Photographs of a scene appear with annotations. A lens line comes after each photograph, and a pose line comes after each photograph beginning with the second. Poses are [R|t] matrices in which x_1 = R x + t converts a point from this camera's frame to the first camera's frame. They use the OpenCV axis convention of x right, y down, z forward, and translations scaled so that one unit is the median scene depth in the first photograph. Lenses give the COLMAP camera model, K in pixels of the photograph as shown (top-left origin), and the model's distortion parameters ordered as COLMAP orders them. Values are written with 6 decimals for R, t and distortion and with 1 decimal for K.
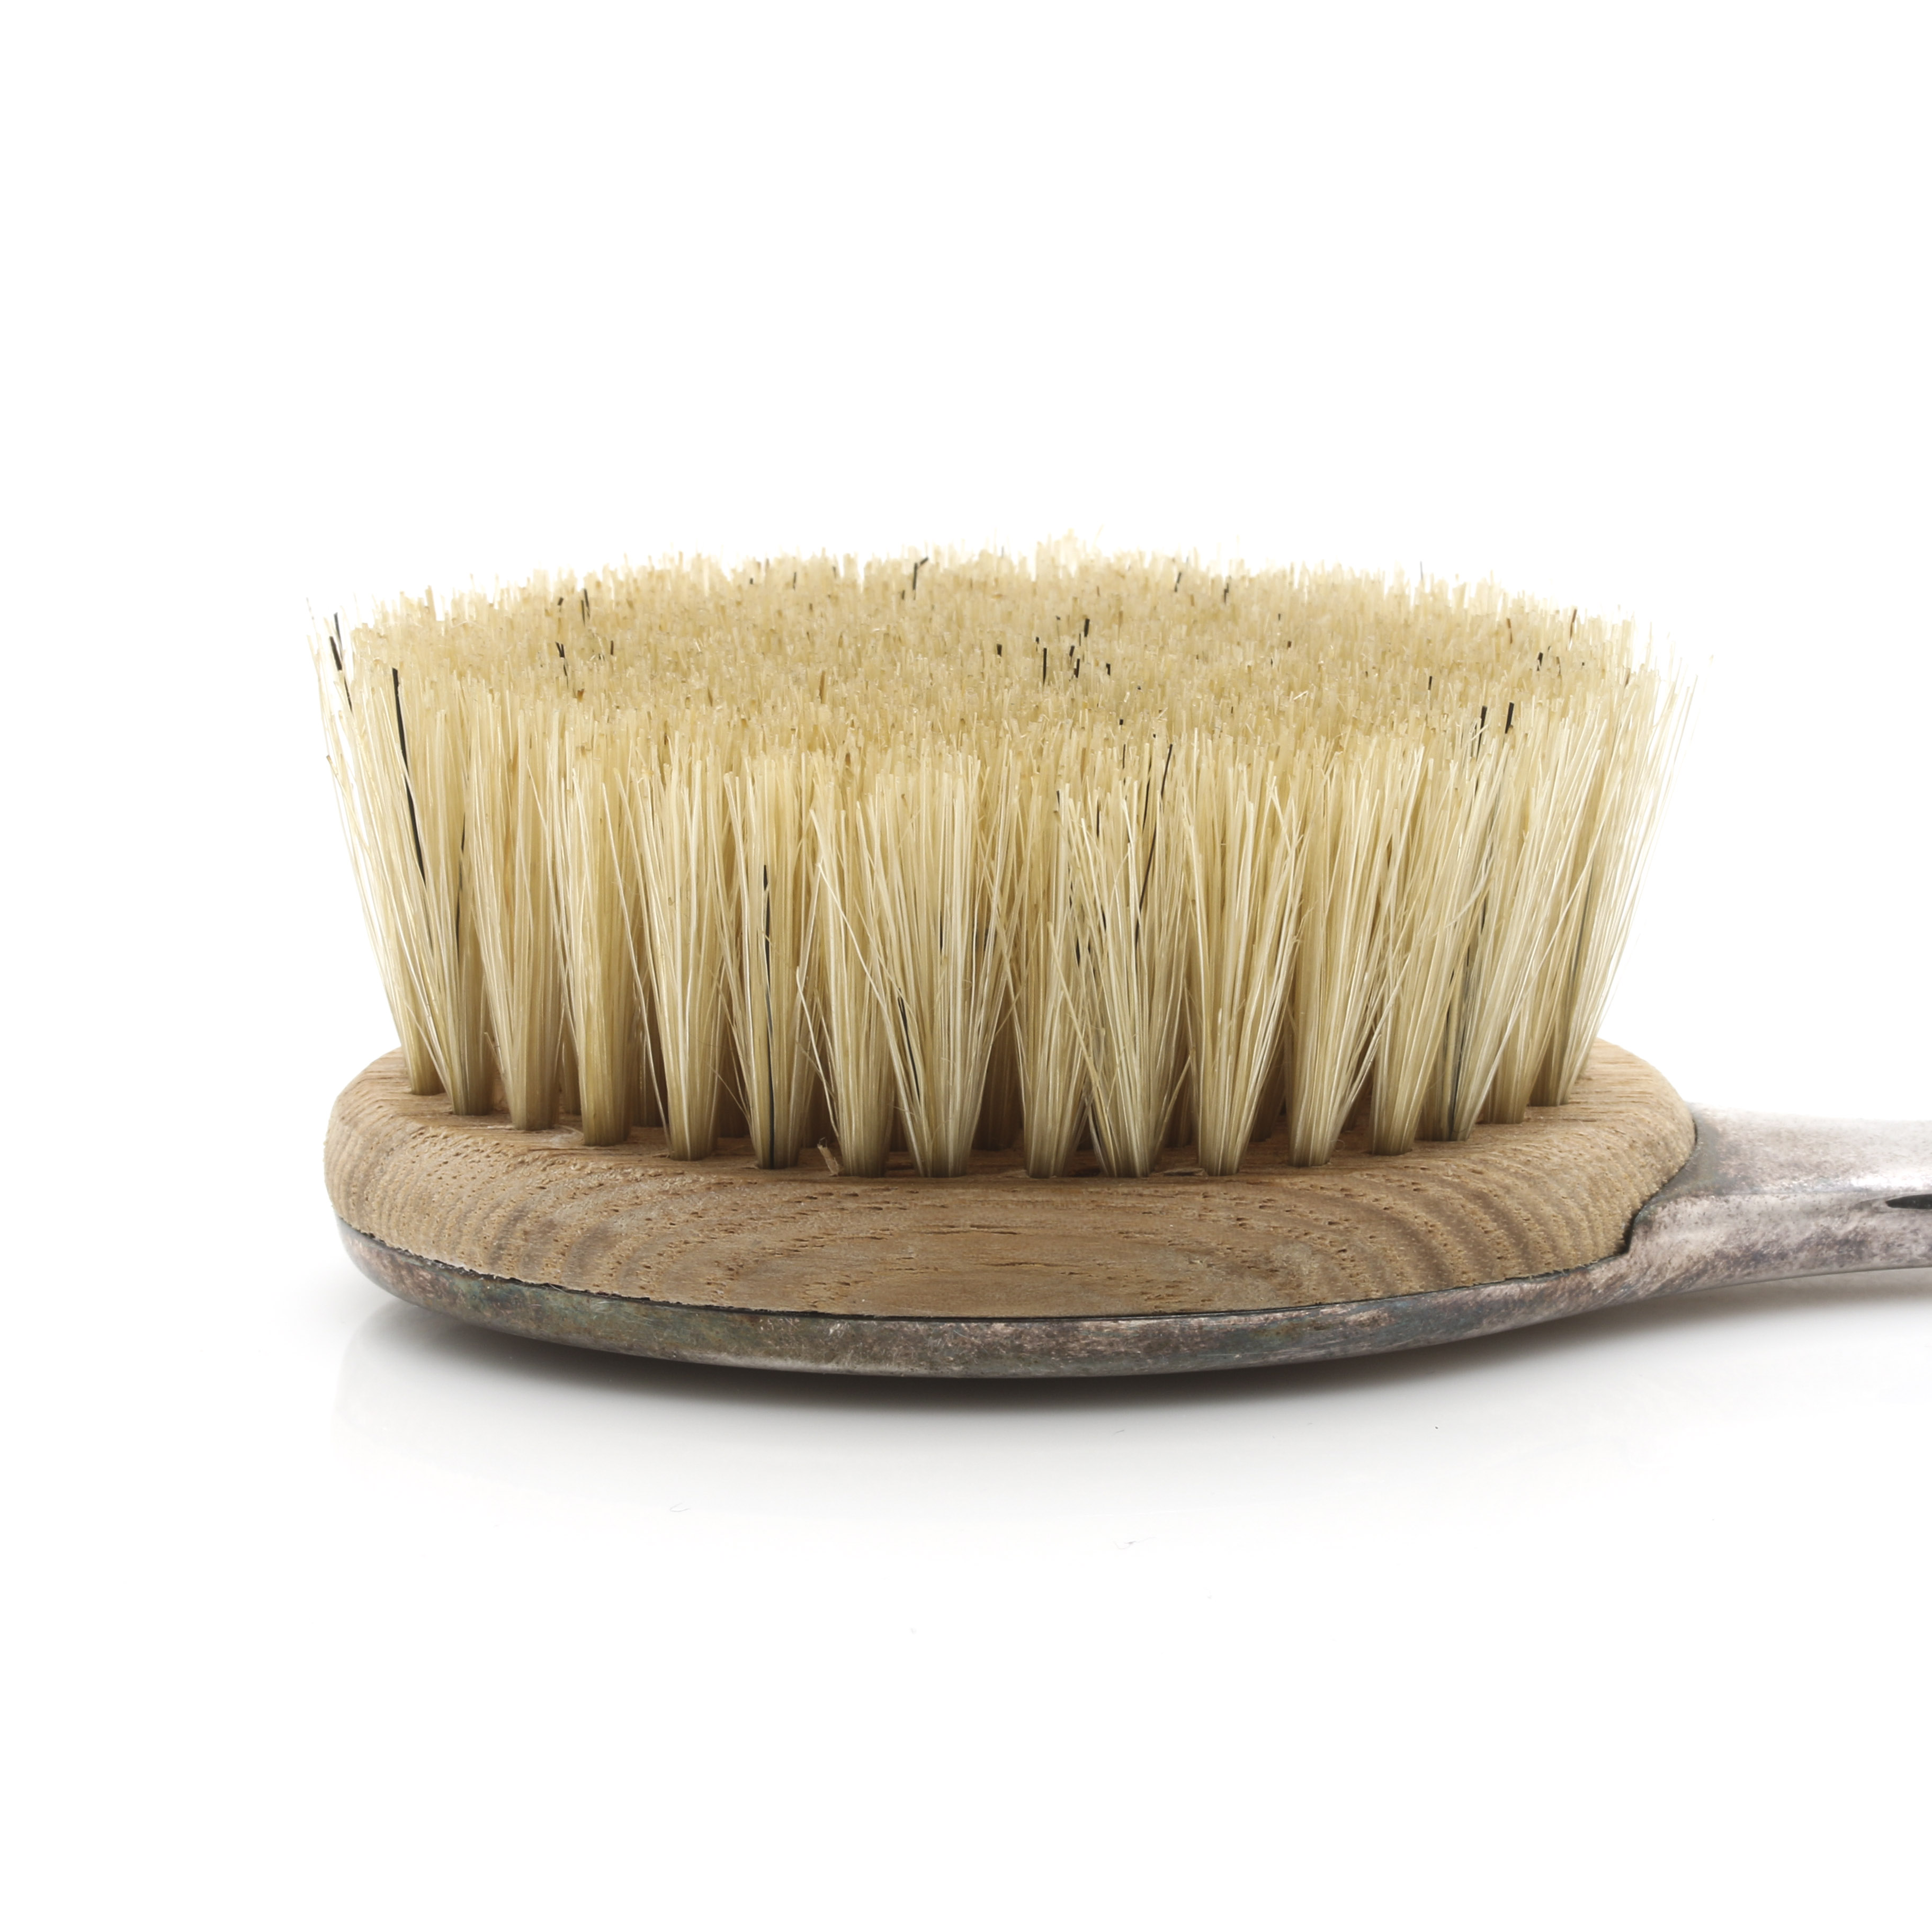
lens RADIAL K [[8625.5, 0, 966.0], [0, 8625.5, 966.0], [0, 0, 1]] dist [-0.096551, -2.638832]
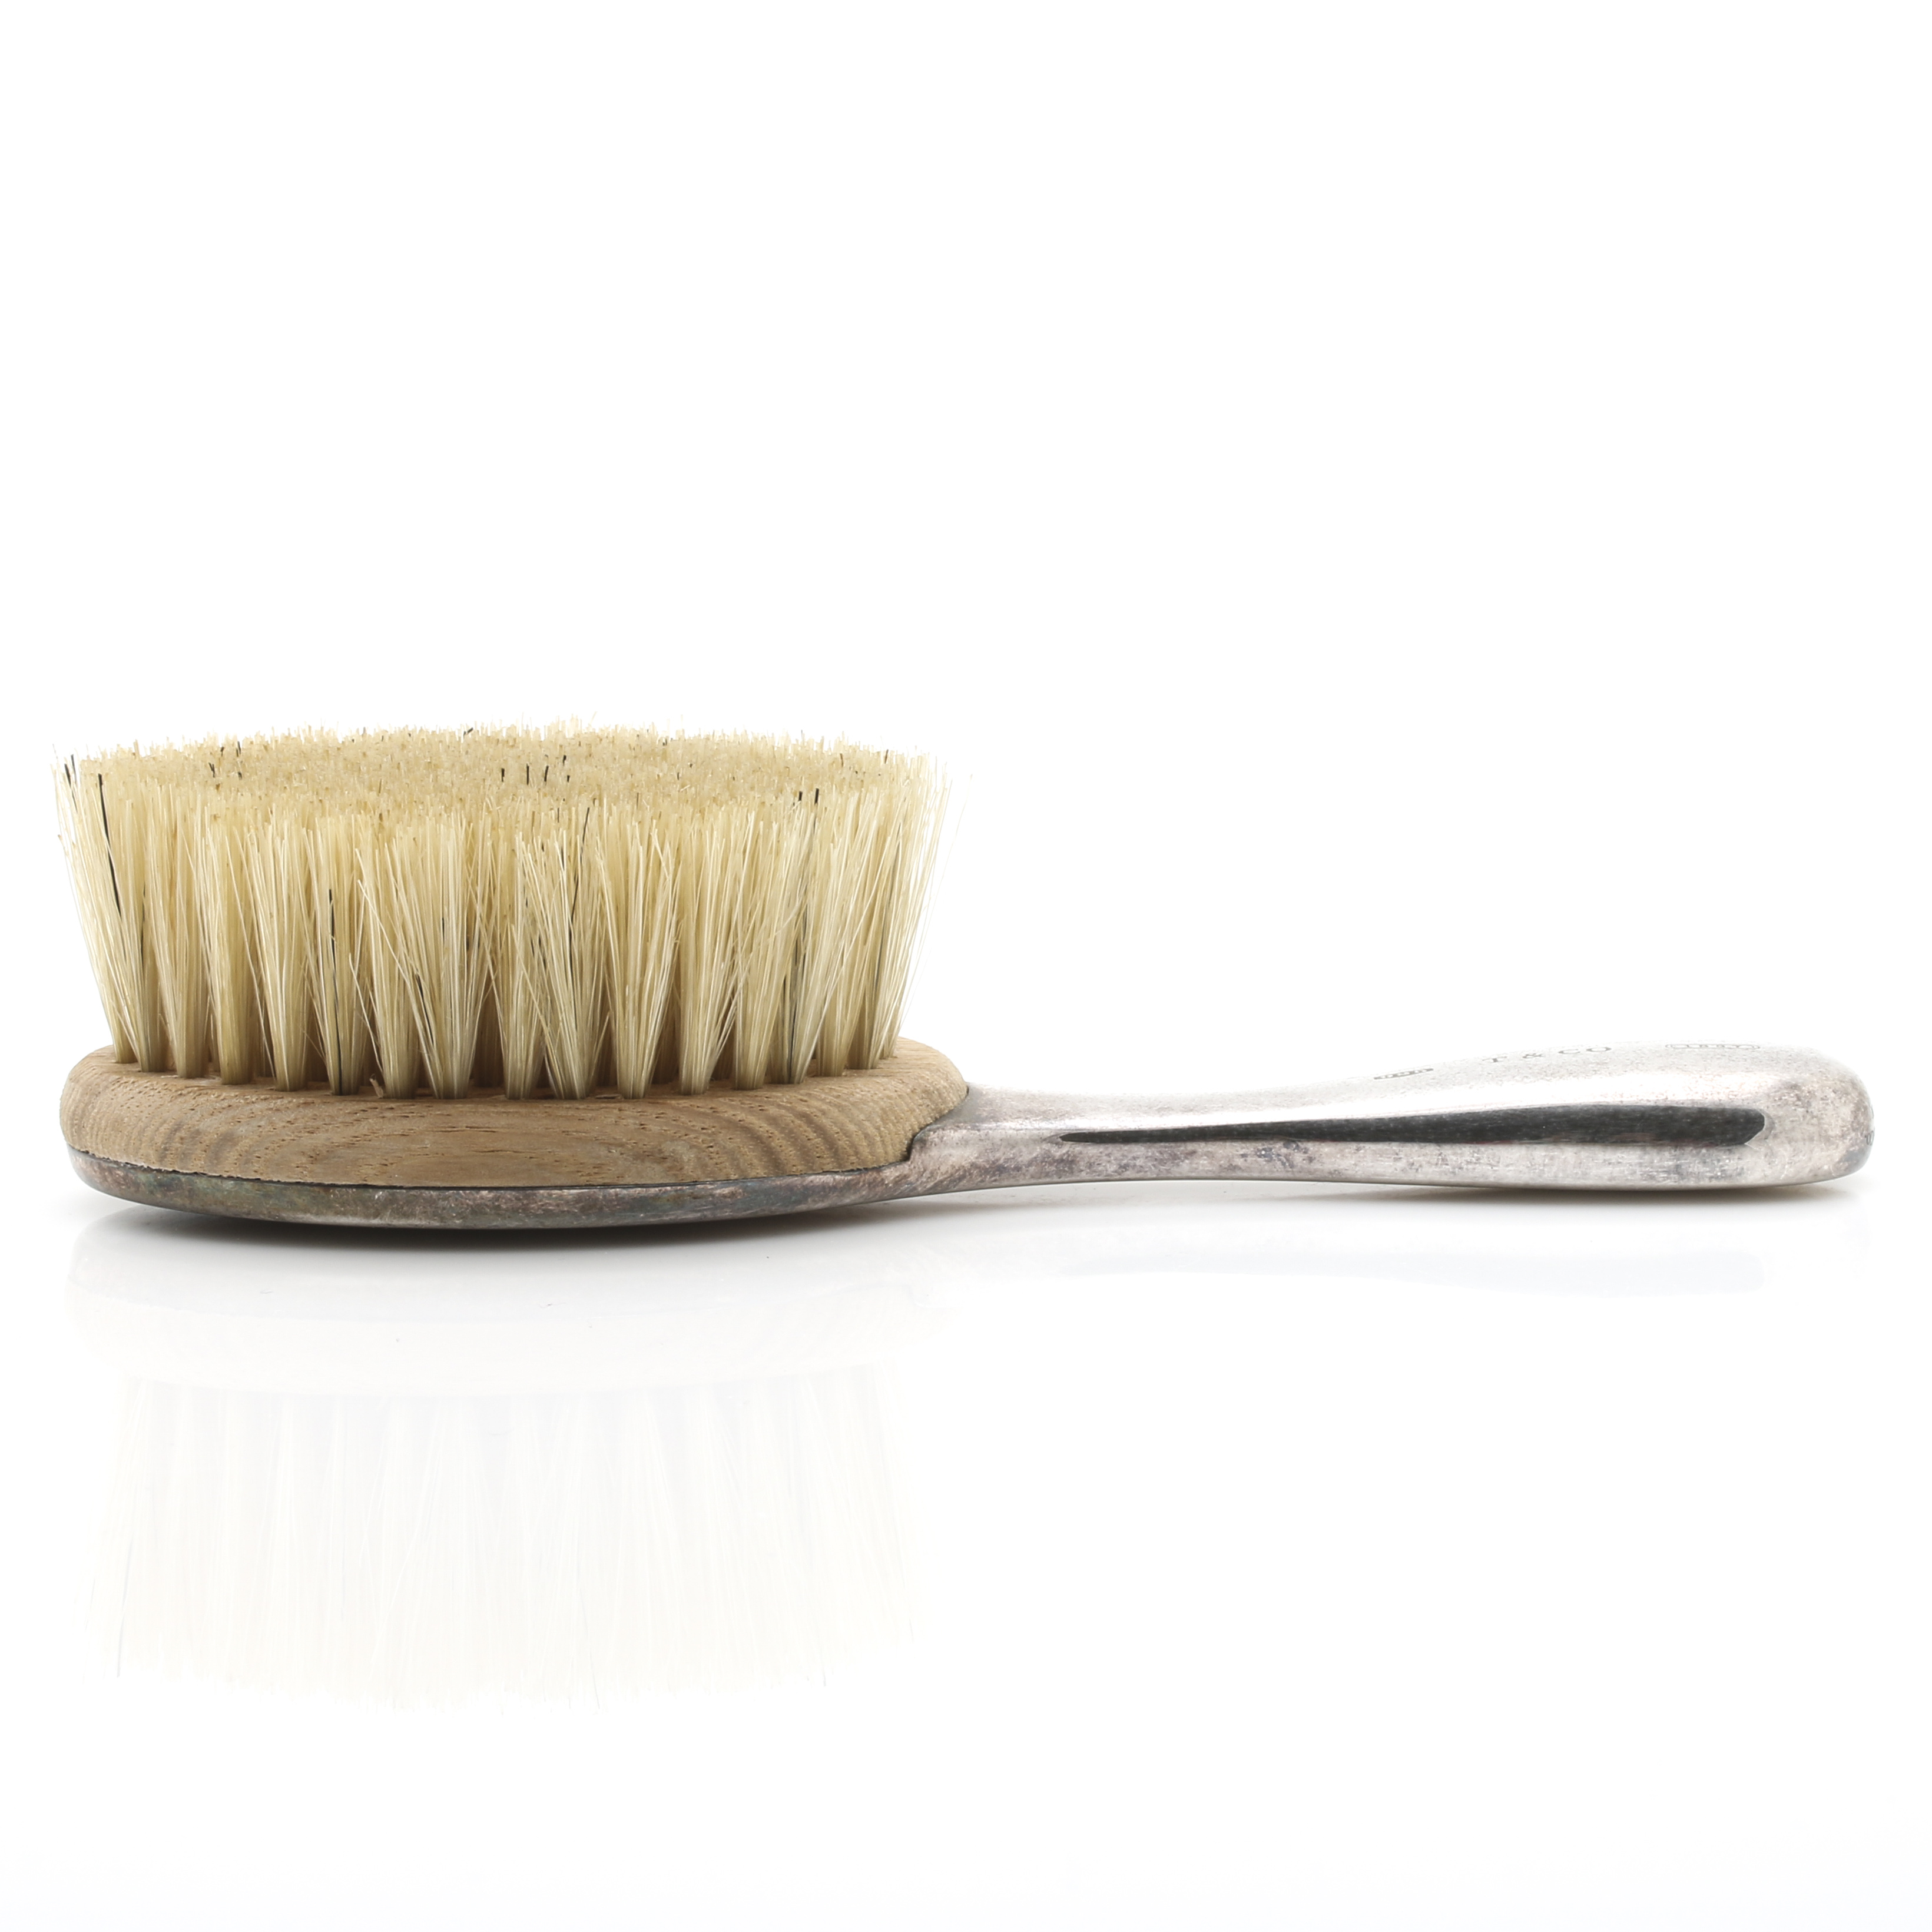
lens RADIAL K [[8625.5, 0, 966.0], [0, 8625.5, 966.0], [0, 0, 1]] dist [-0.096551, -2.638832]
pose [[0.999945, -0.001234, -0.010399, 0.105168], [0.000399, 0.996800, -0.079937, 0.123703], [0.010465, 0.079928, 0.996746, -0.533175]]
